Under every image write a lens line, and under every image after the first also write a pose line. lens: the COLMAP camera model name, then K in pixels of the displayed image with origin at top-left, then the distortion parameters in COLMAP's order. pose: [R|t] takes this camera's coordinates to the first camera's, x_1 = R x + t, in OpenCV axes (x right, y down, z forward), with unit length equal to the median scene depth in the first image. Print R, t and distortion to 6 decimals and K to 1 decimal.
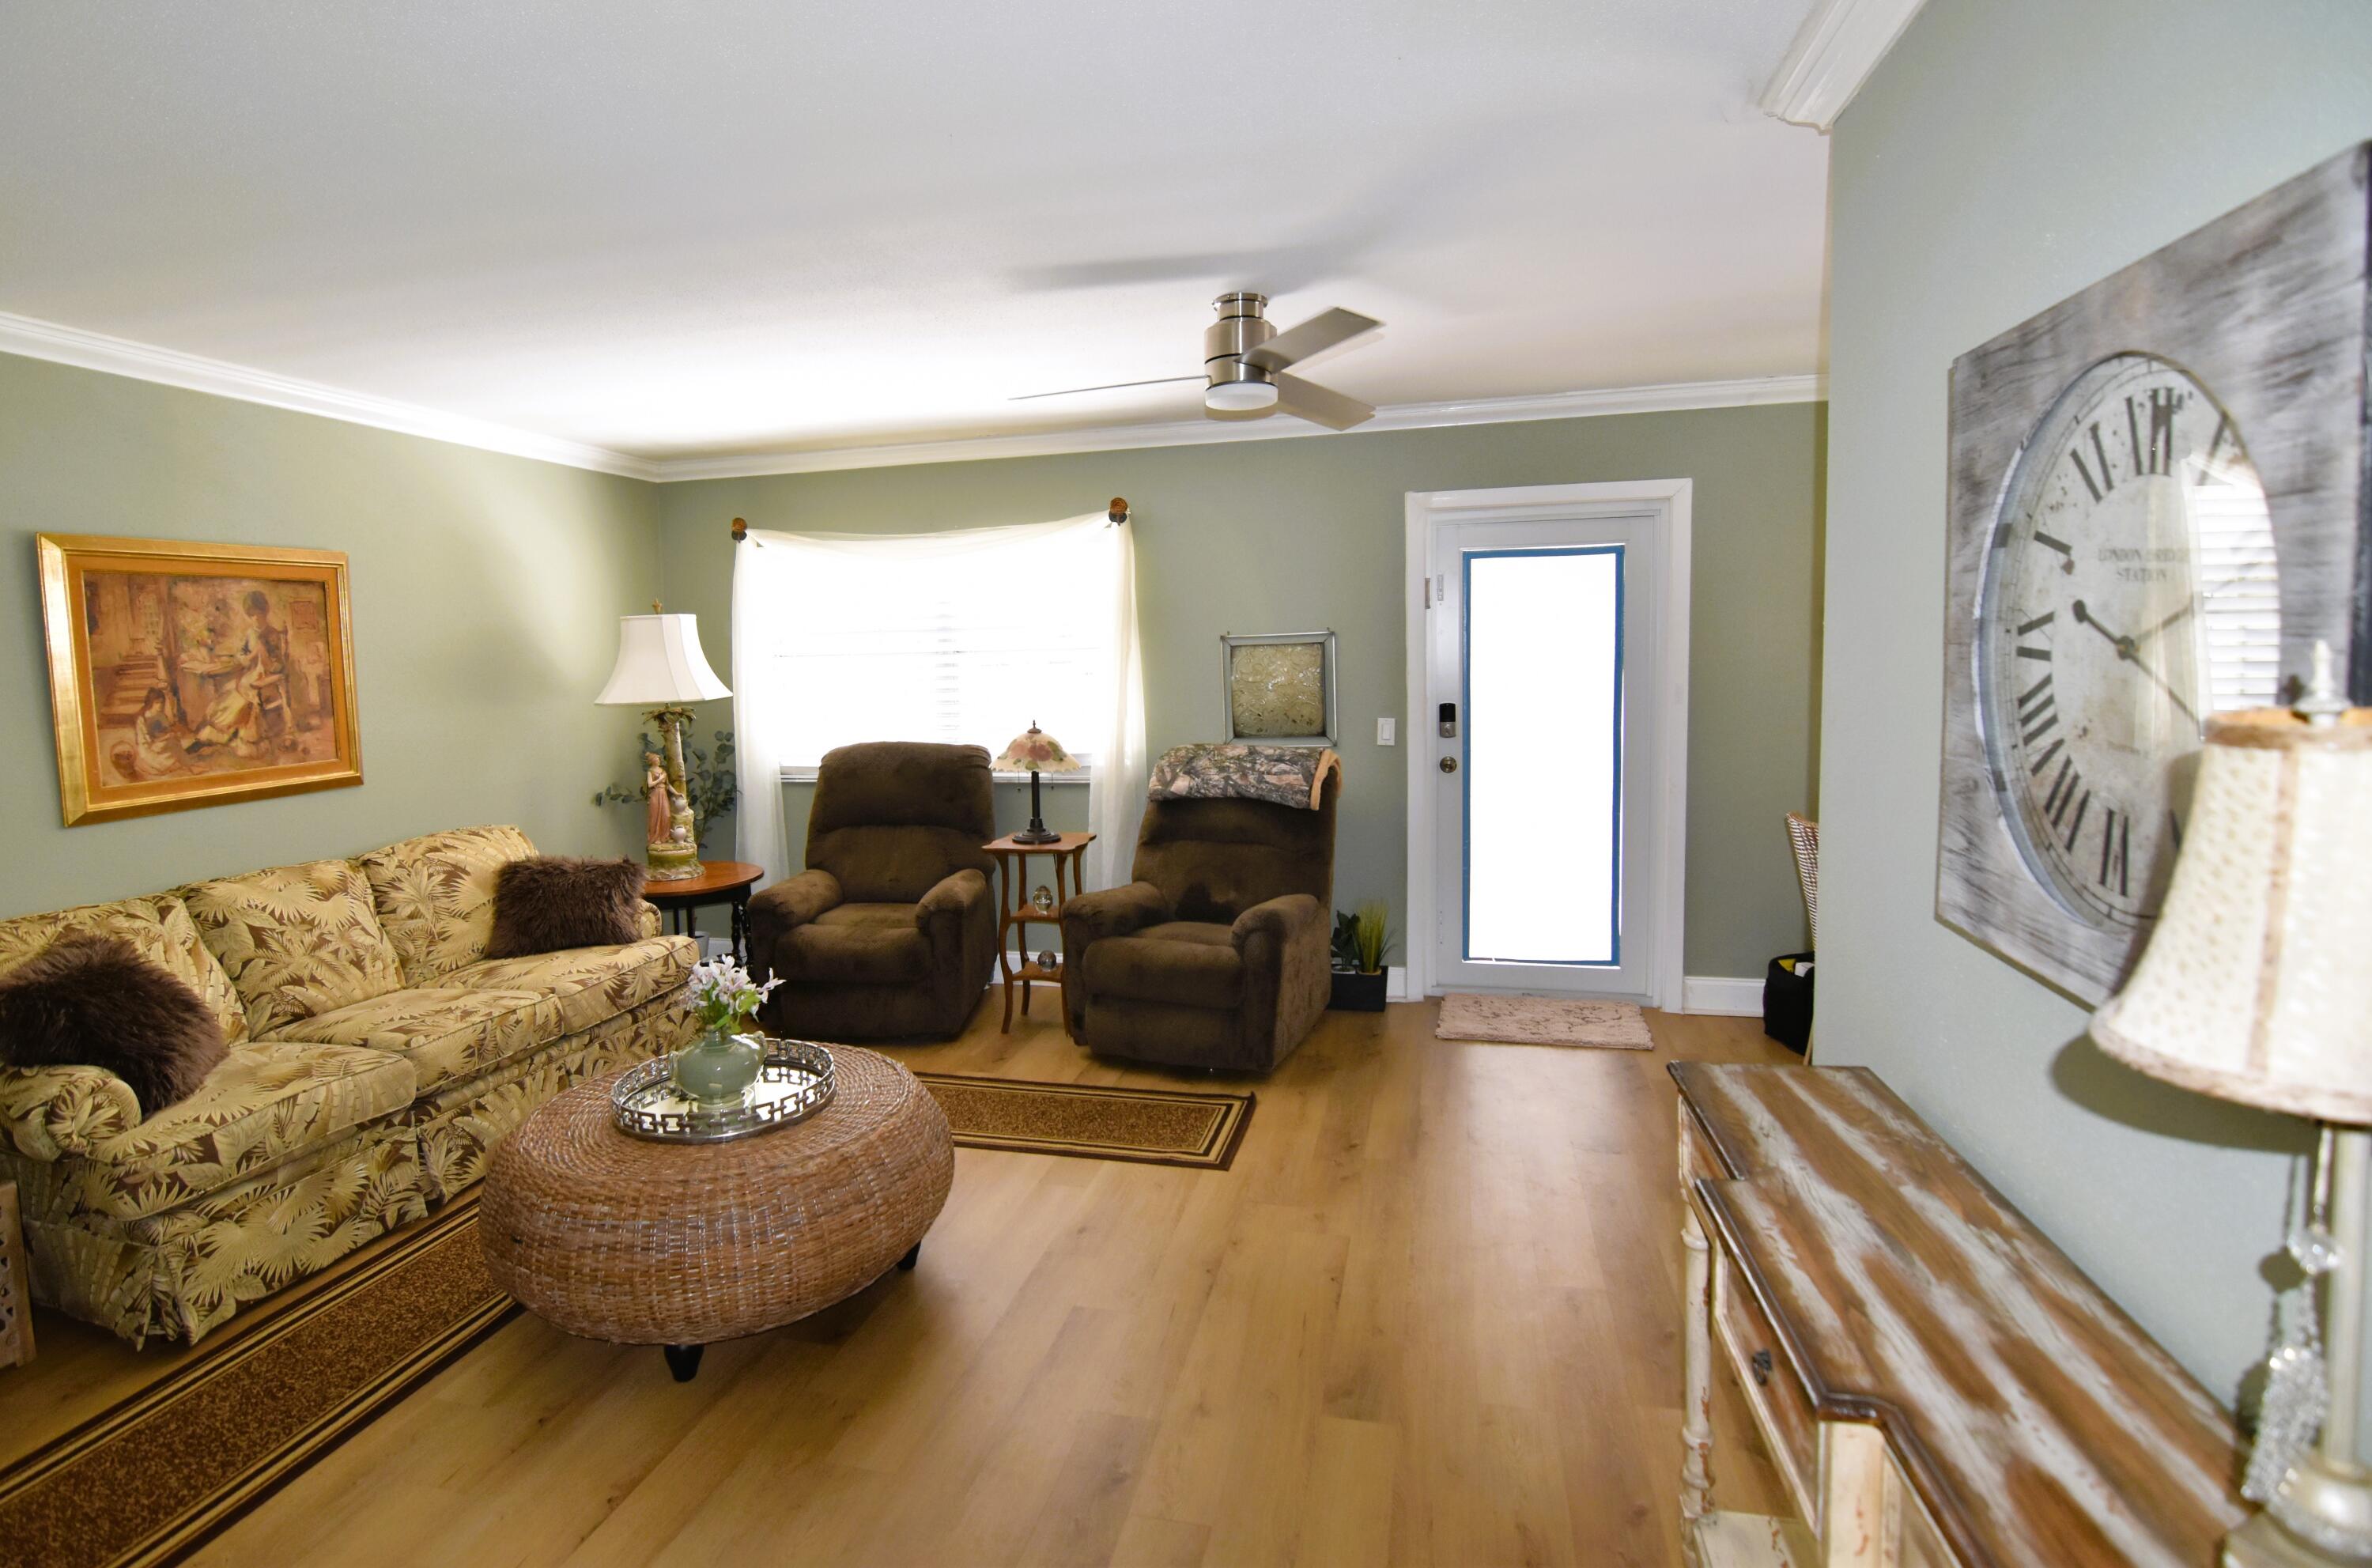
lens RADIAL K [[1136.5, 0, 1132.1], [0, 1136.5, 736.0], [0, 0, 1]] dist [-0.018872, -0.000194]
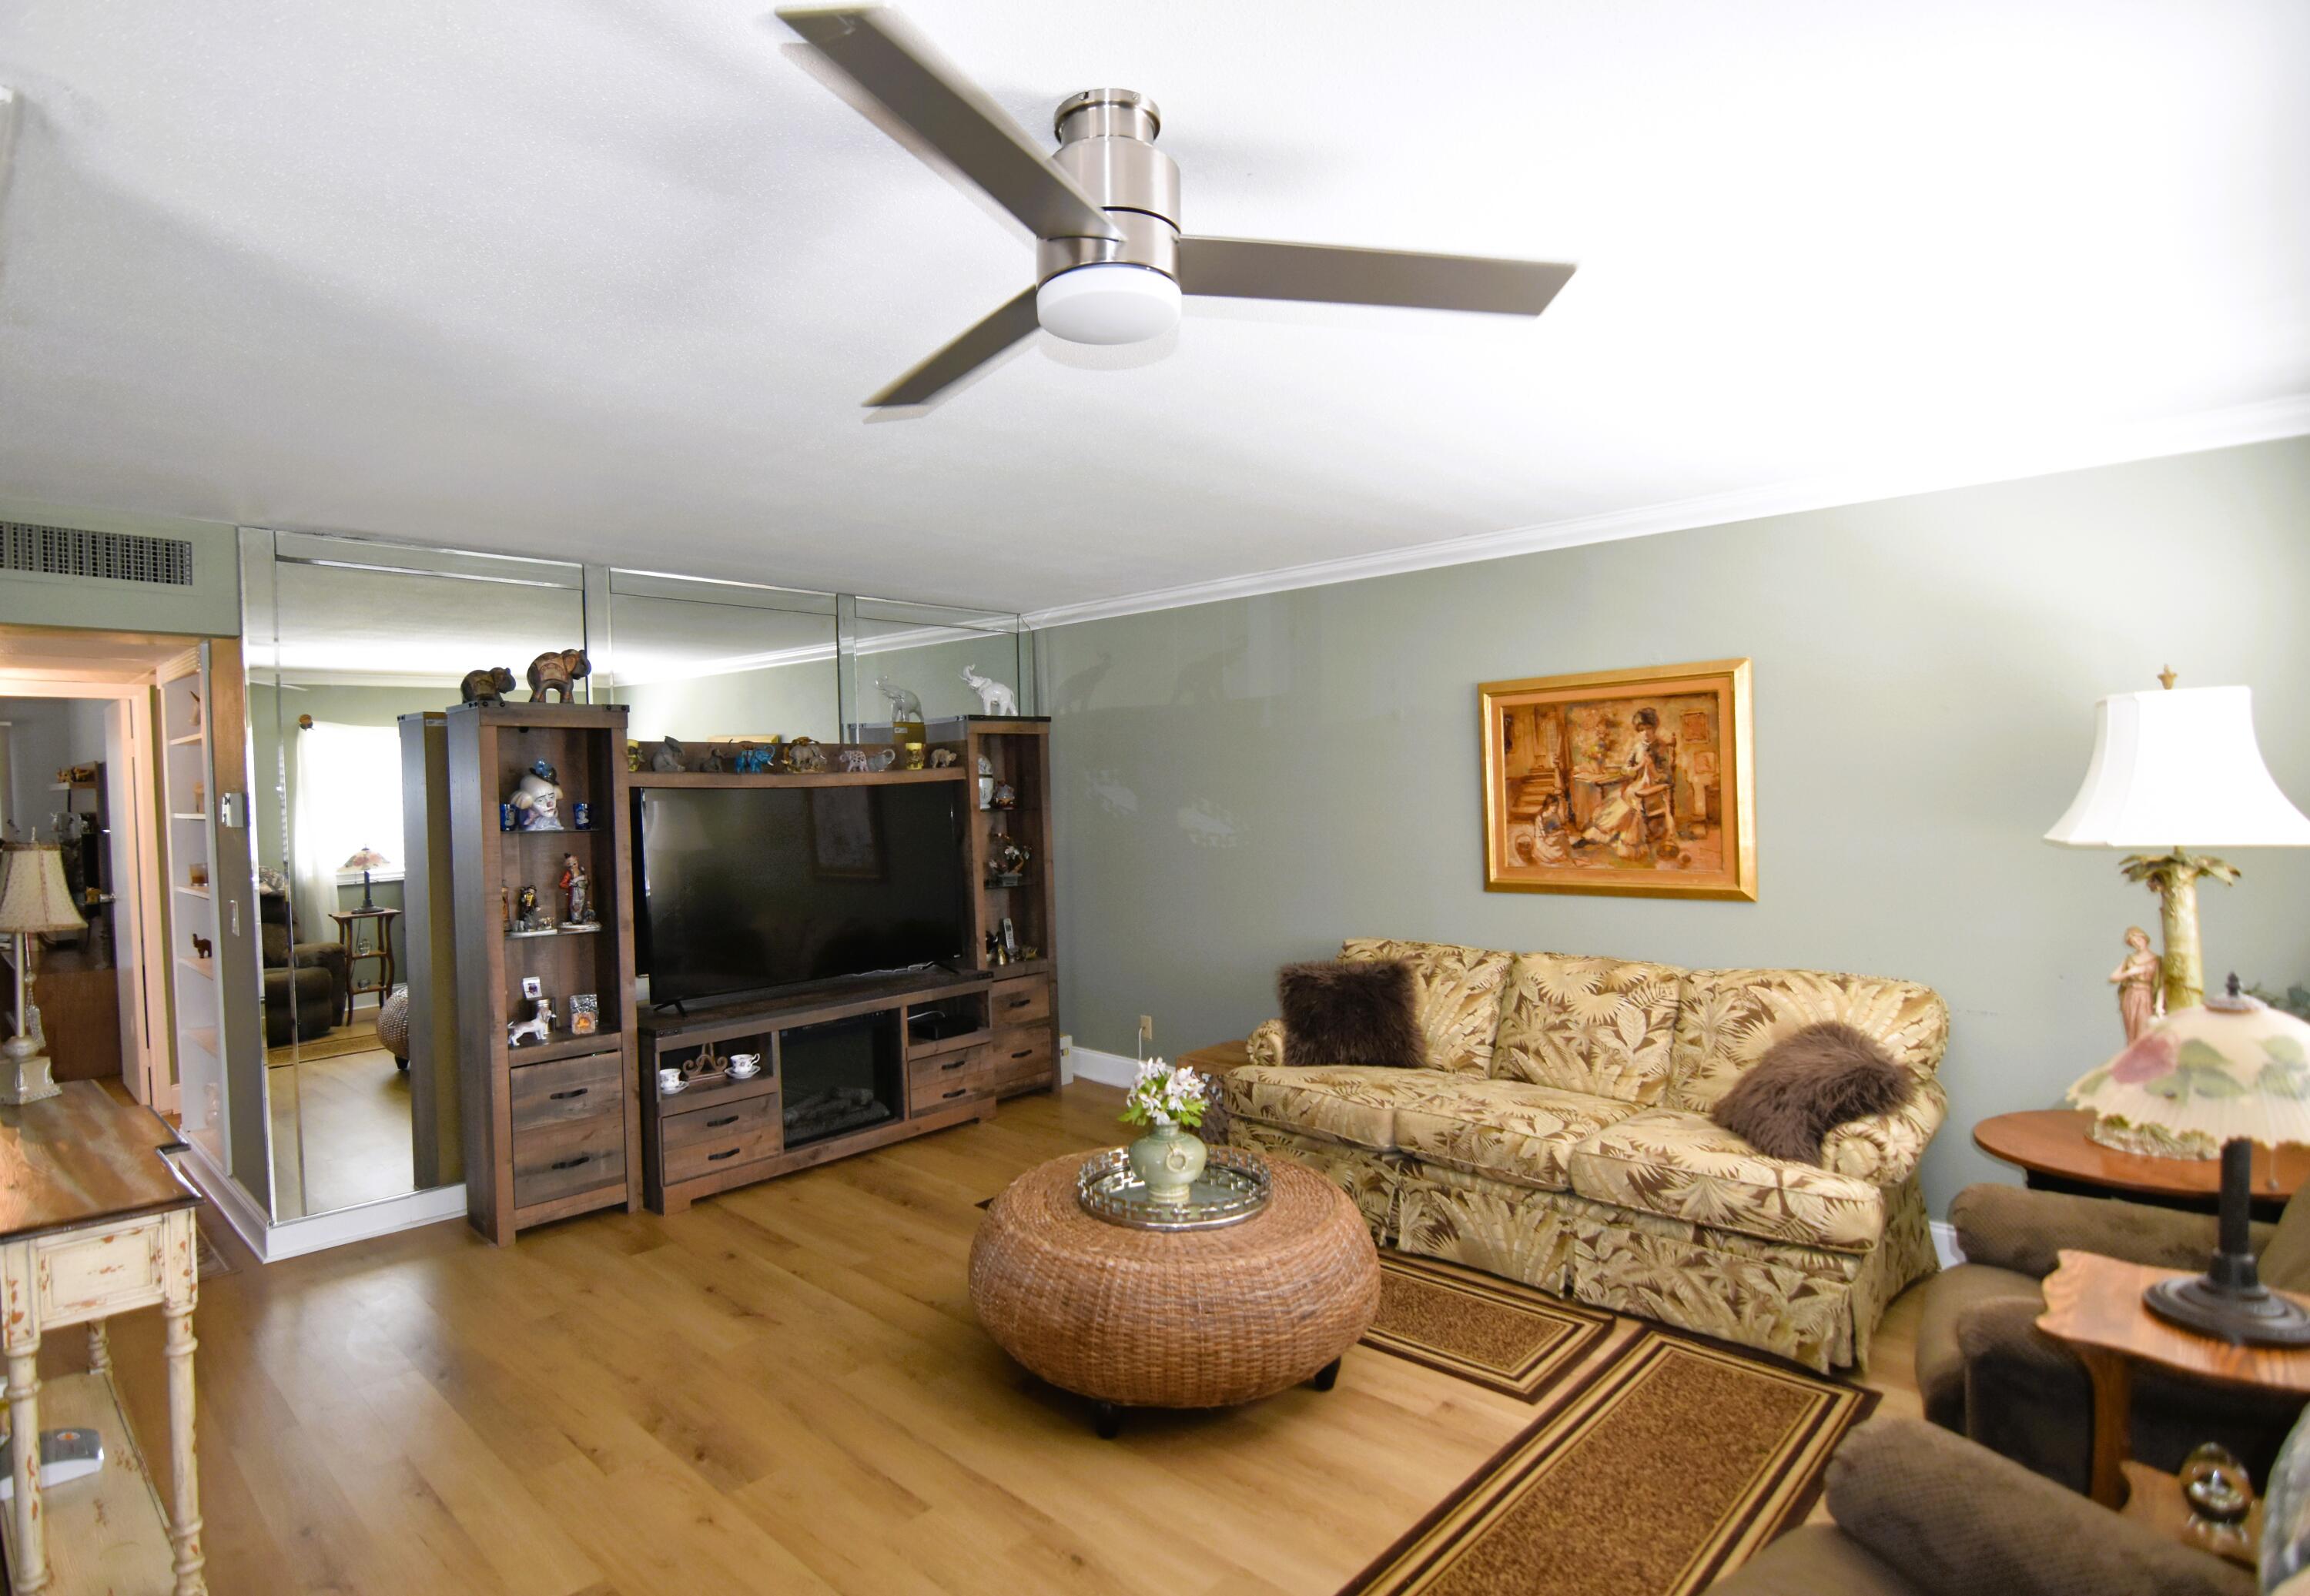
lens RADIAL K [[1254.4, 0, 1148.8], [0, 1254.4, 808.1], [0, 0, 1]] dist [-0.004851, -0.000448]
pose [[-0.482449, 0.051111, -0.874431, 0.555796], [-0.031451, 0.996642, 0.075607, -0.114171], [0.875359, 0.063978, -0.479222, 1.223054]]
